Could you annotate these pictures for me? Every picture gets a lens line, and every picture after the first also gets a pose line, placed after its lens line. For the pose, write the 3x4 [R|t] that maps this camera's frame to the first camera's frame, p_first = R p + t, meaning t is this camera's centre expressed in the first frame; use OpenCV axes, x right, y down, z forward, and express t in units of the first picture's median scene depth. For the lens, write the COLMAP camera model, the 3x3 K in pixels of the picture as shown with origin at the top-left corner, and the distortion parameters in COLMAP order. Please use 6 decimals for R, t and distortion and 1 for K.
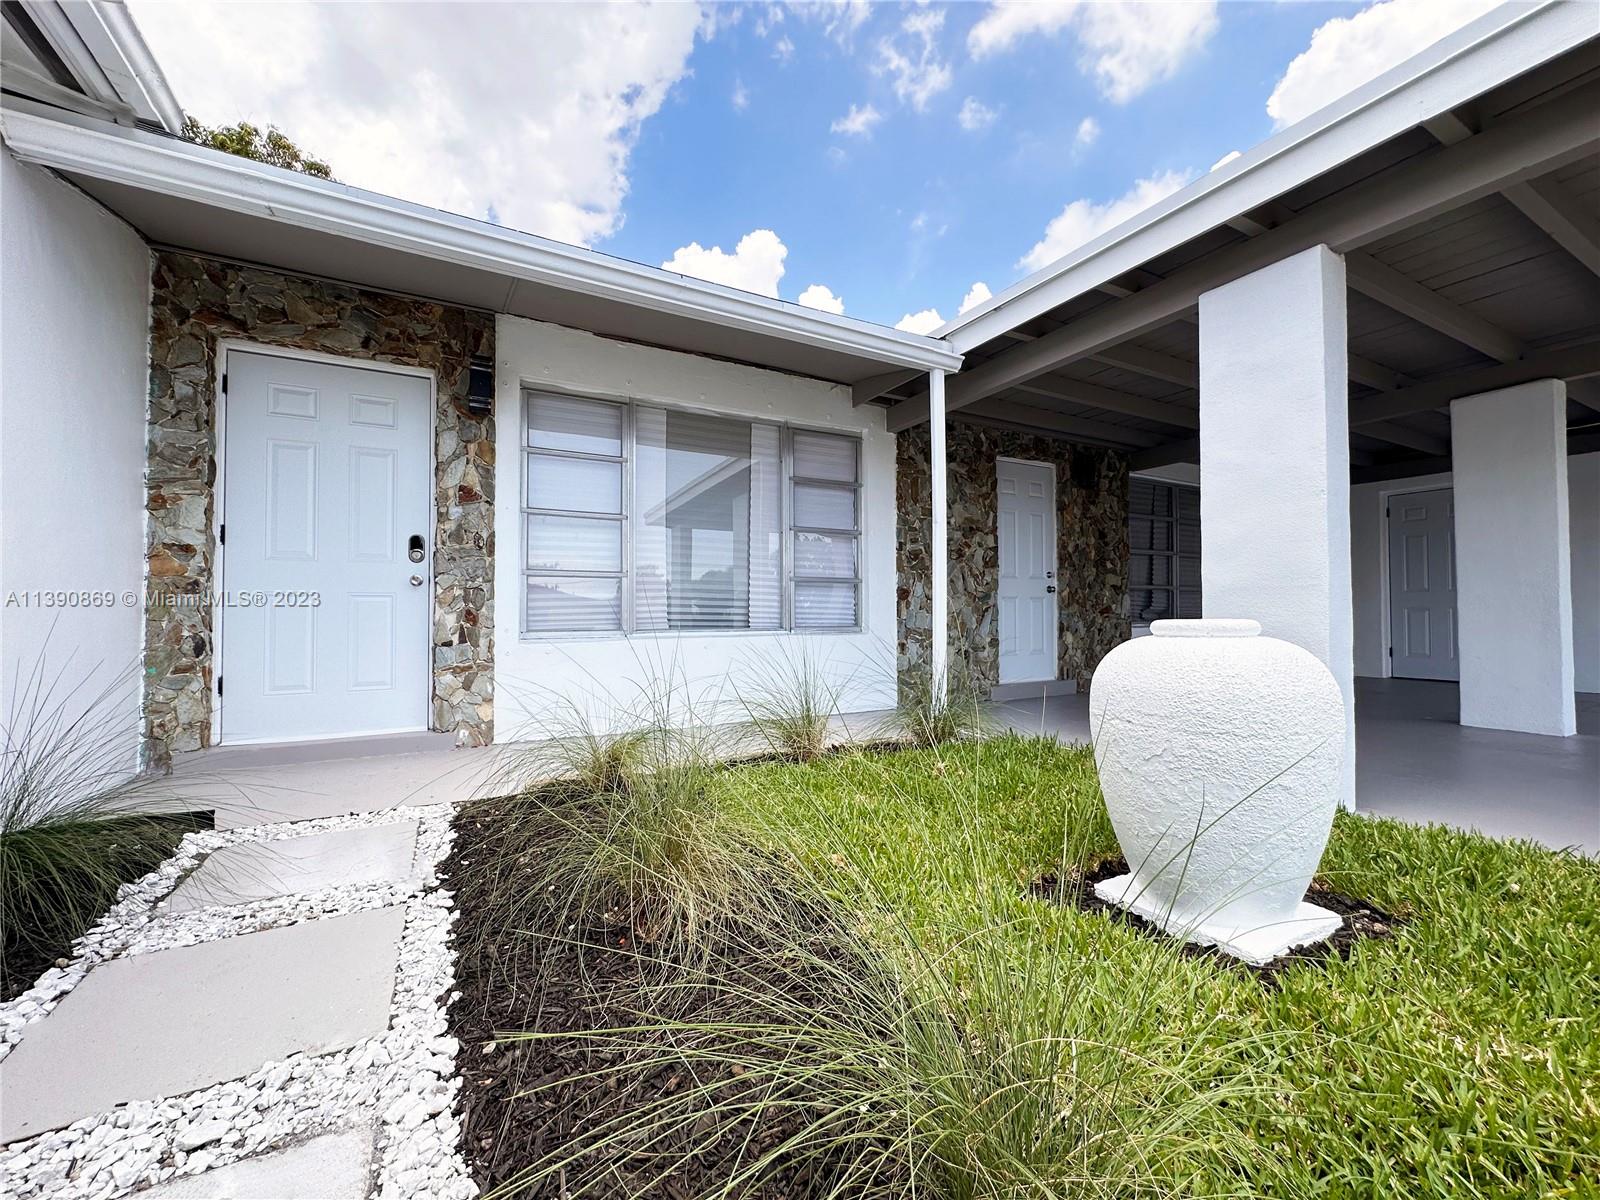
lens RADIAL K [[648.8, 0, 795.5], [0, 648.8, 605.4], [0, 0, 1]] dist [0.001642, -0.000323]
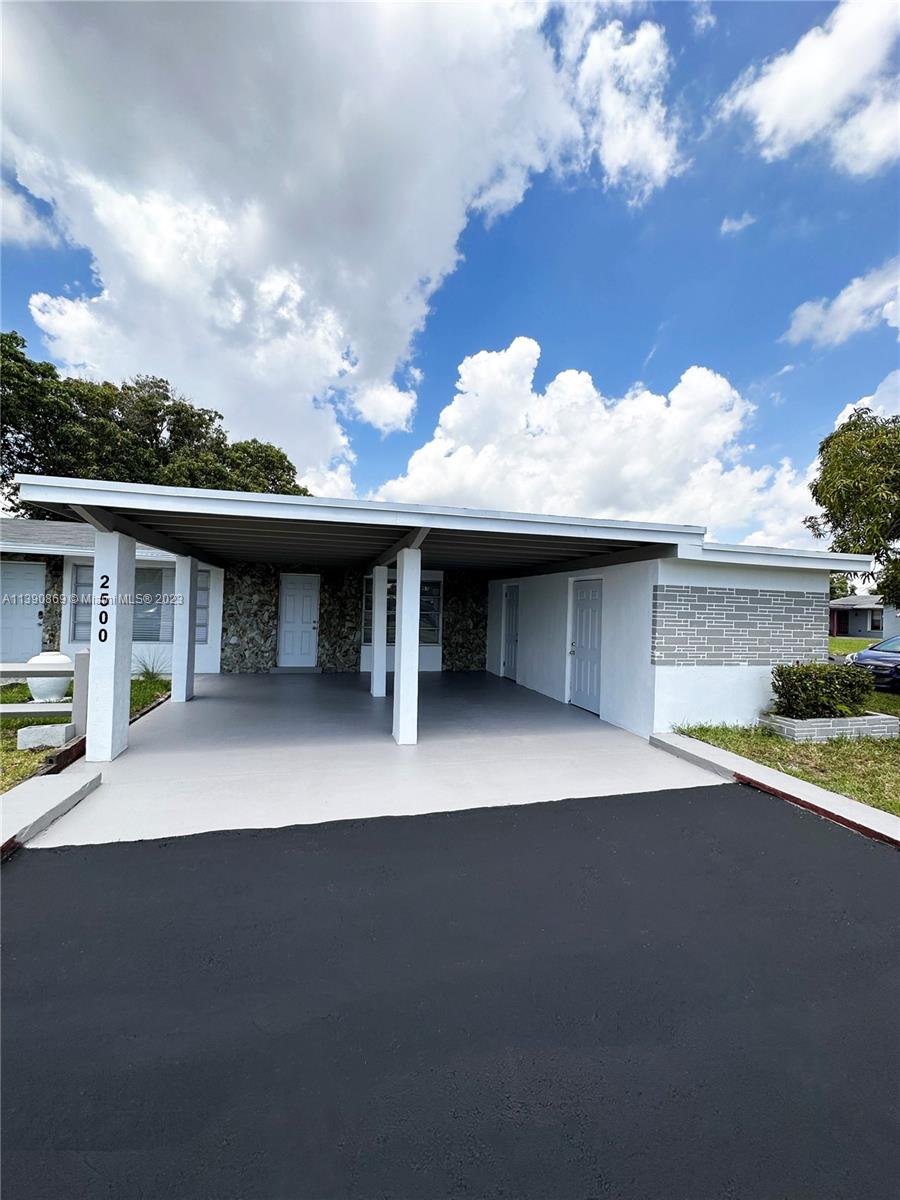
lens RADIAL K [[486.6, 0, 456.7], [0, 486.6, 598.2], [0, 0, 1]] dist [0.001642, -0.000323]
pose [[0.968415, 0.028383, -0.247724, 1.395793], [-0.030660, 0.999516, -0.005338, -0.146899], [0.247452, 0.012765, 0.968816, -0.612459]]
